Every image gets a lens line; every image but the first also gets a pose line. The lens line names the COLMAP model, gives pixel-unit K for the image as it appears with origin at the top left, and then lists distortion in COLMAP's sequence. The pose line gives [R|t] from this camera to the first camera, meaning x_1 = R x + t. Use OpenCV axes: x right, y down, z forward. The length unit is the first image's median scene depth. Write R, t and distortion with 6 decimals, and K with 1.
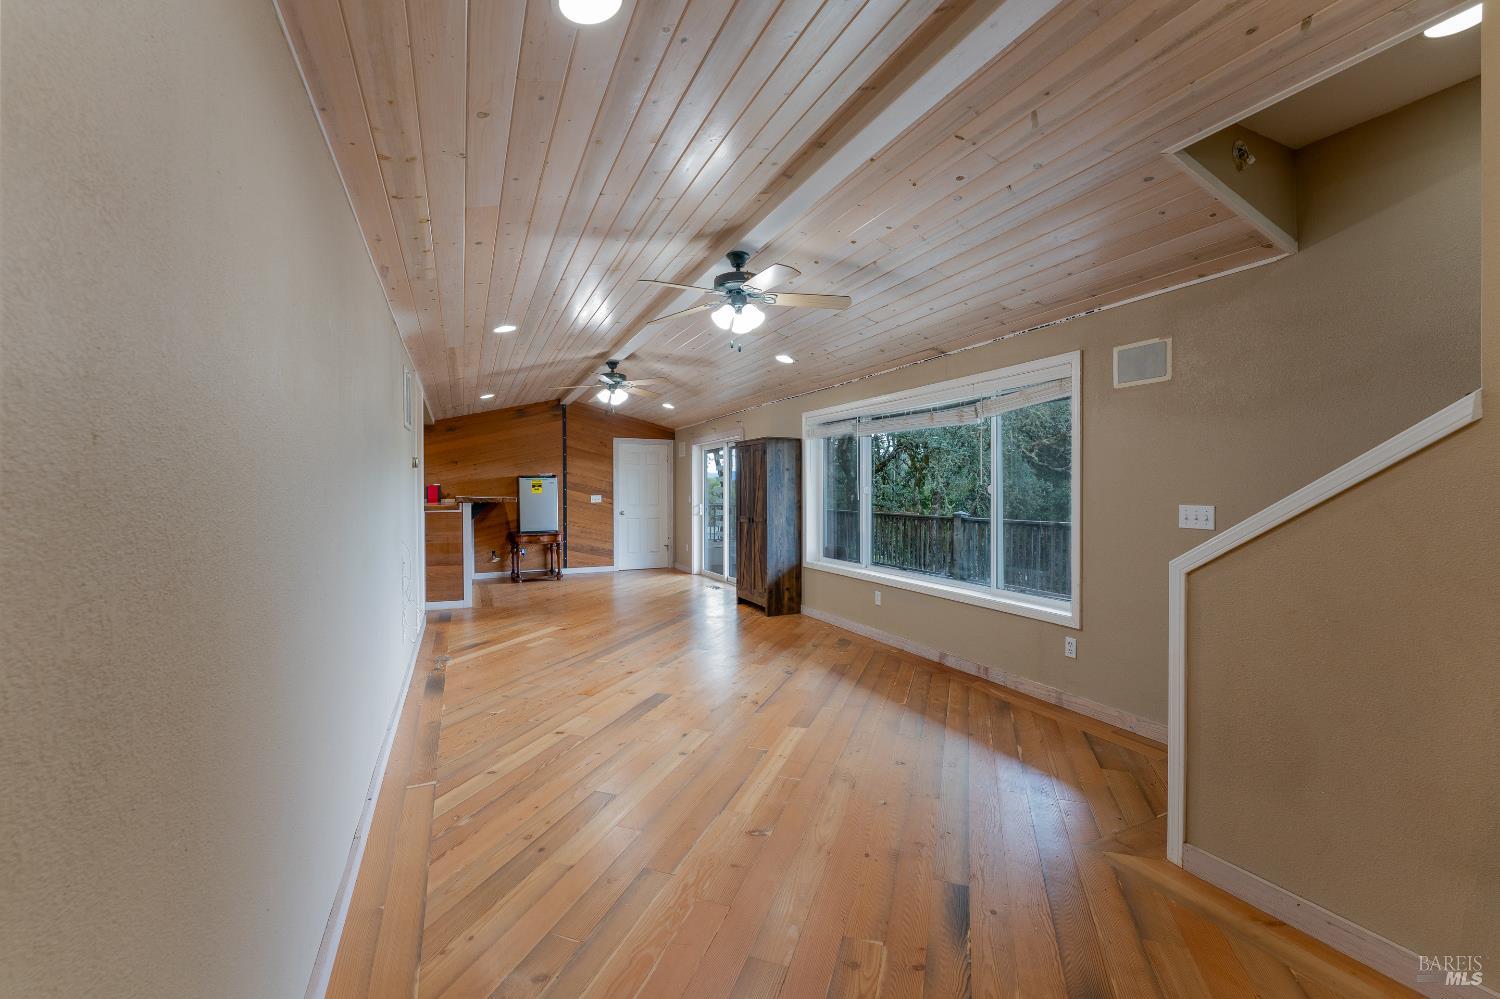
lens RADIAL K [[615.8, 0, 748.1], [0, 615.8, 500.4], [0, 0, 1]] dist [-0.001718, -0.000968]
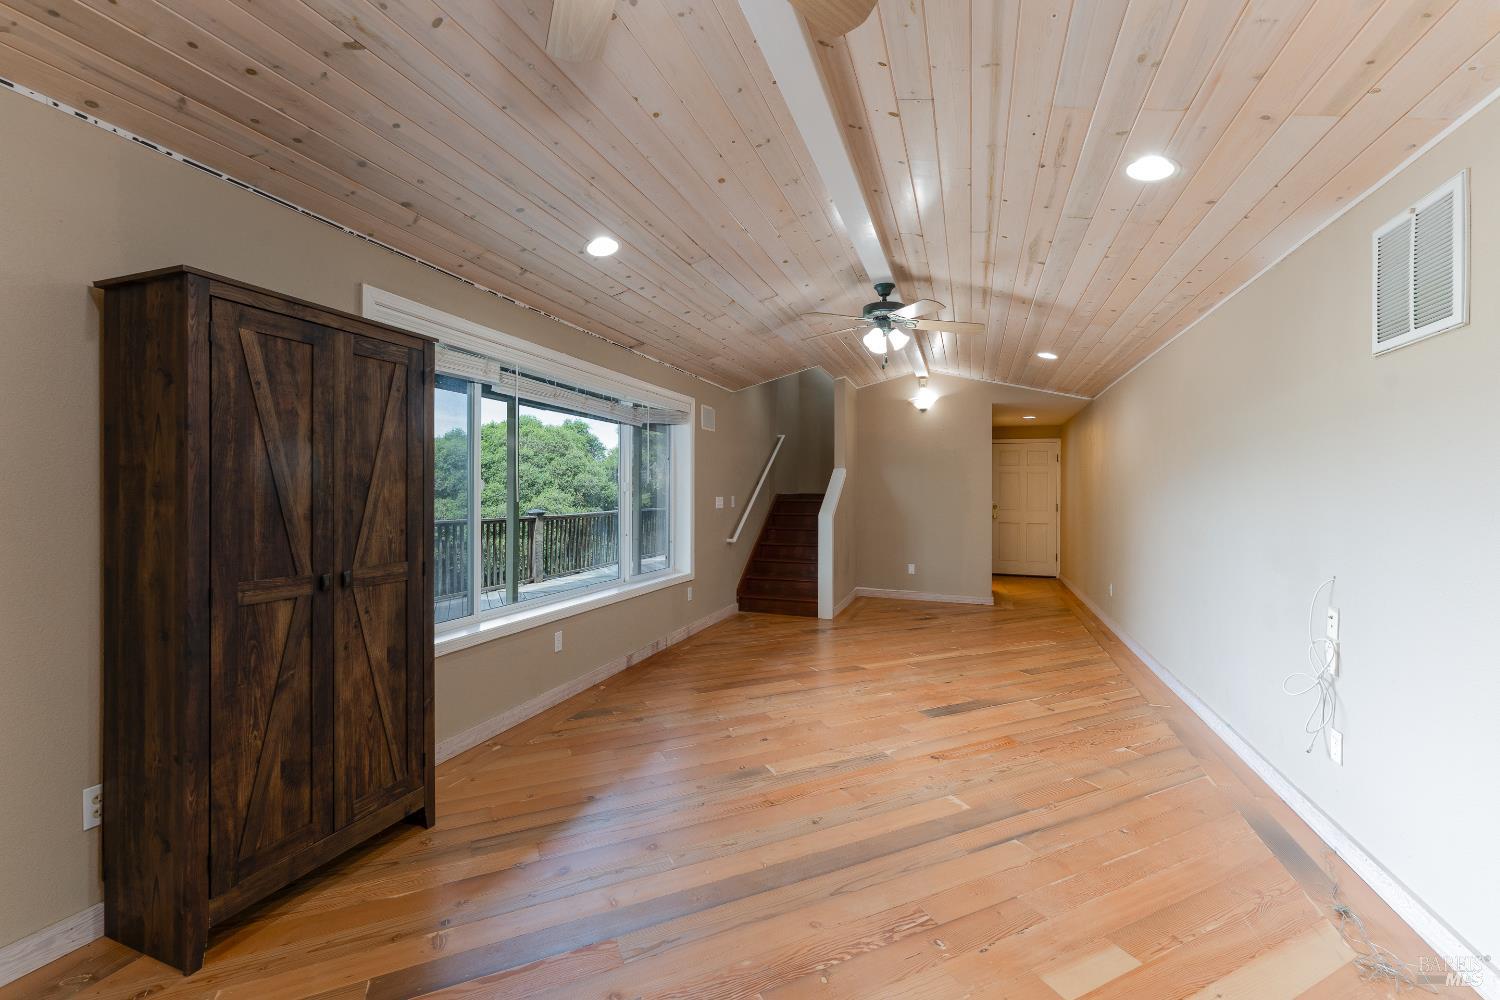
lens RADIAL K [[615.8, 0, 747.1], [0, 615.8, 493.1], [0, 0, 1]] dist [-0.001718, -0.000968]
pose [[-0.712319, -0.004433, 0.701842, -0.570512], [0.002981, 0.999952, 0.009342, -0.018625], [-0.701849, 0.008746, -0.712272, 1.789539]]
